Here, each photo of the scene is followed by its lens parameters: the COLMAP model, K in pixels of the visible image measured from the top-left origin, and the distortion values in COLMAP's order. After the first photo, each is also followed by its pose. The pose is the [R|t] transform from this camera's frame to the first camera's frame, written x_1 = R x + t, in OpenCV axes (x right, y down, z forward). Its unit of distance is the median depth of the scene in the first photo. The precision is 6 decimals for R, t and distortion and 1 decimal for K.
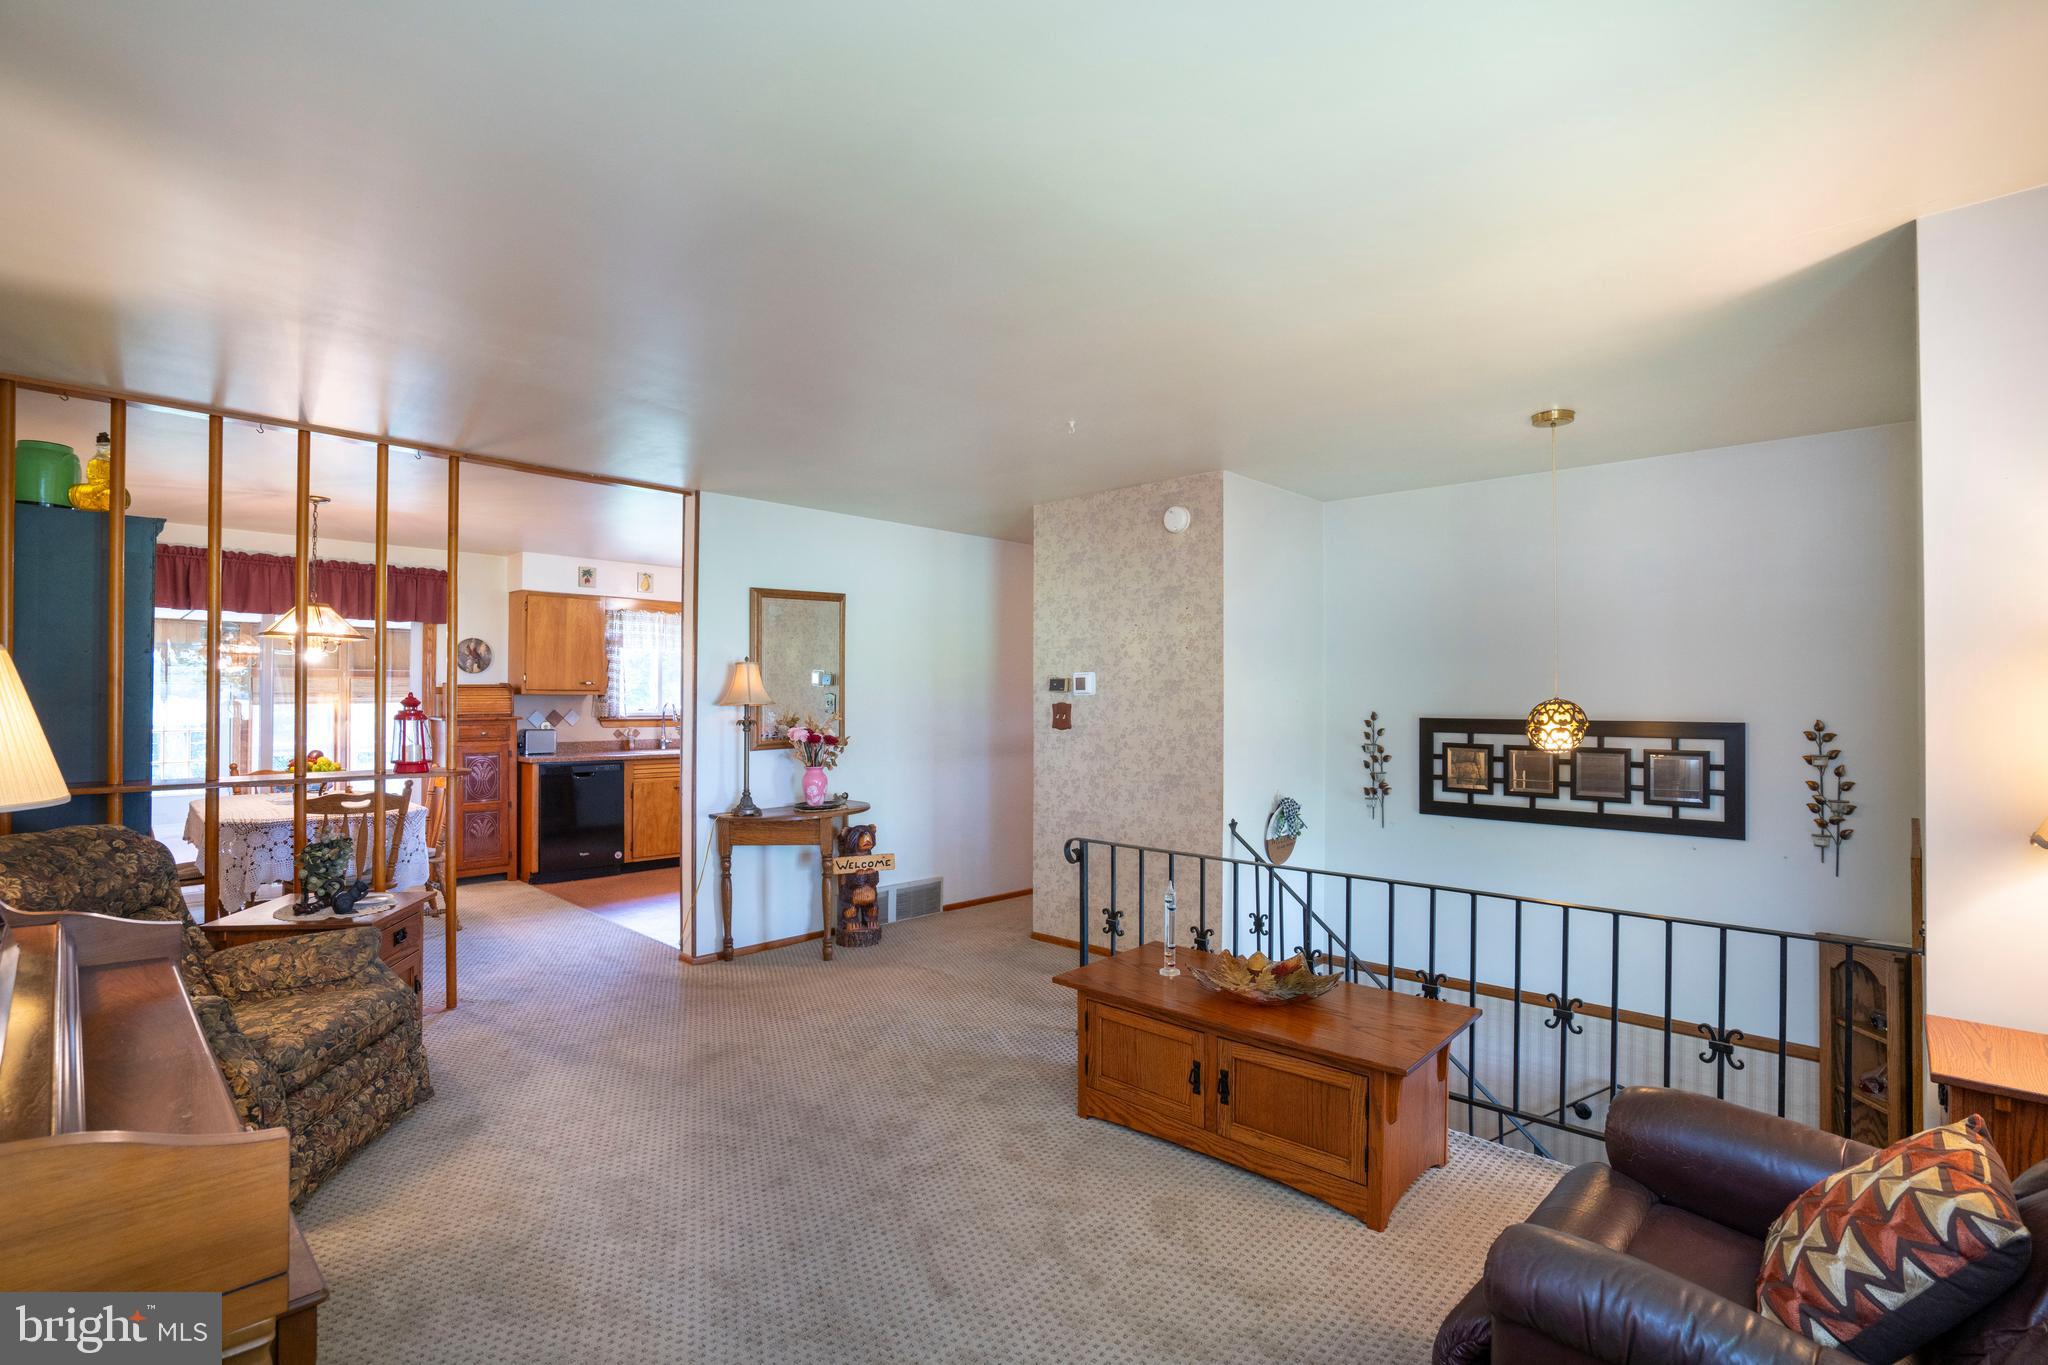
lens RADIAL K [[948.3, 0, 1018.1], [0, 948.3, 688.4], [0, 0, 1]] dist [-0.061768, 0.025249]
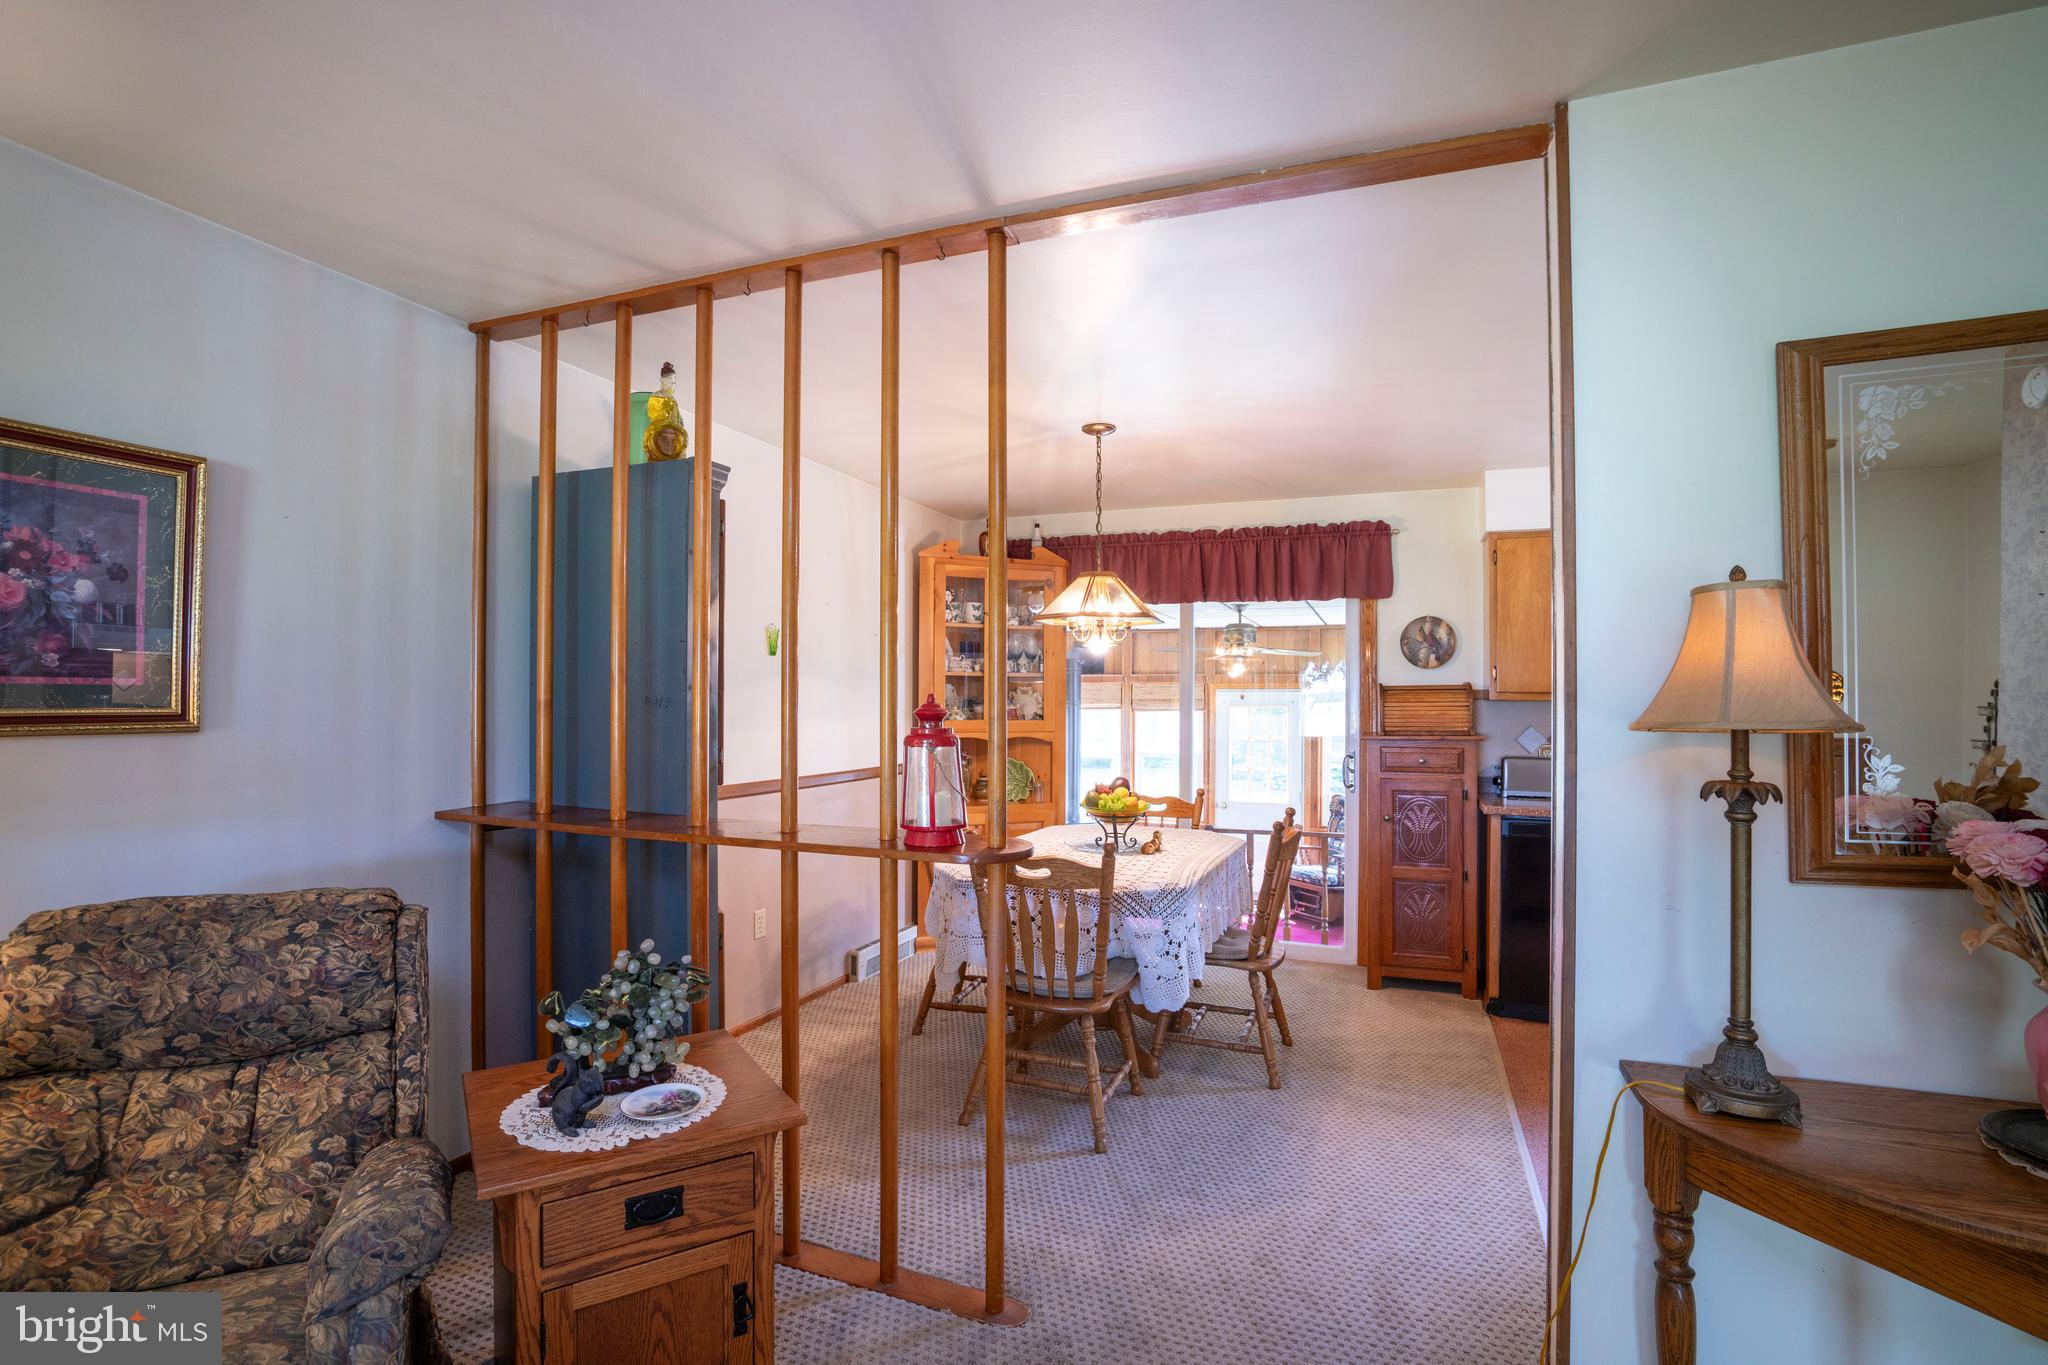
lens RADIAL K [[948.3, 0, 1018.1], [0, 948.3, 688.4], [0, 0, 1]] dist [-0.061768, 0.025249]
pose [[0.377163, -0.014056, -0.926040, -0.110101], [0.005820, 0.999901, -0.012807, 0.006924], [0.926129, -0.000559, 0.377208, 0.703523]]
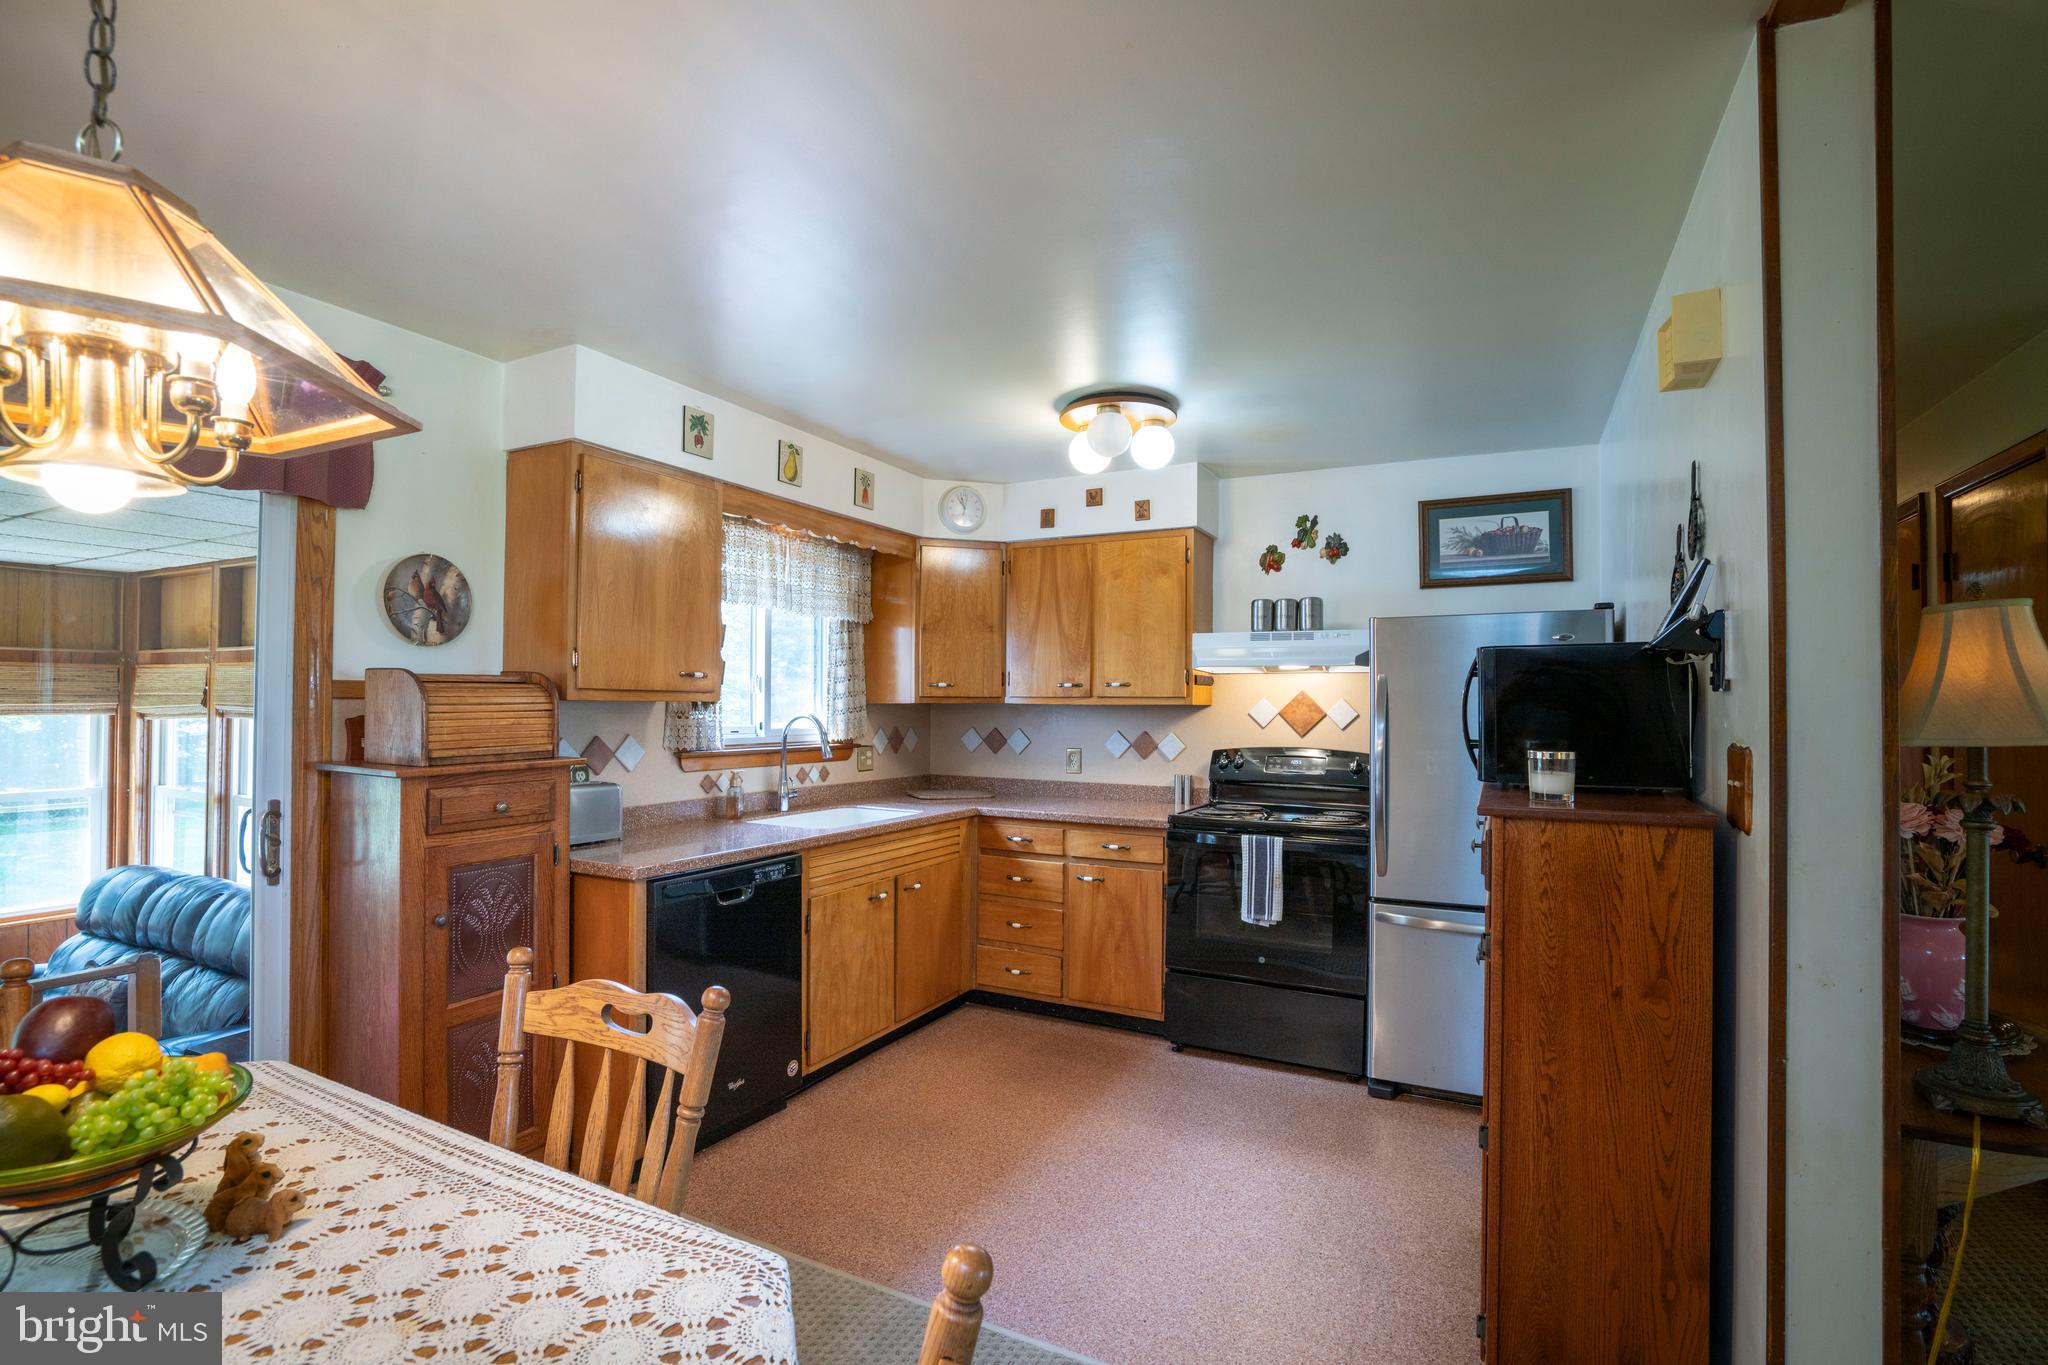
lens RADIAL K [[948.3, 0, 1018.1], [0, 948.3, 688.4], [0, 0, 1]] dist [-0.061768, 0.025249]
pose [[0.958265, 0.006443, 0.285810, -0.683784], [-0.005049, 0.999971, -0.005614, 0.003664], [-0.285838, 0.003937, 0.958270, 0.833276]]
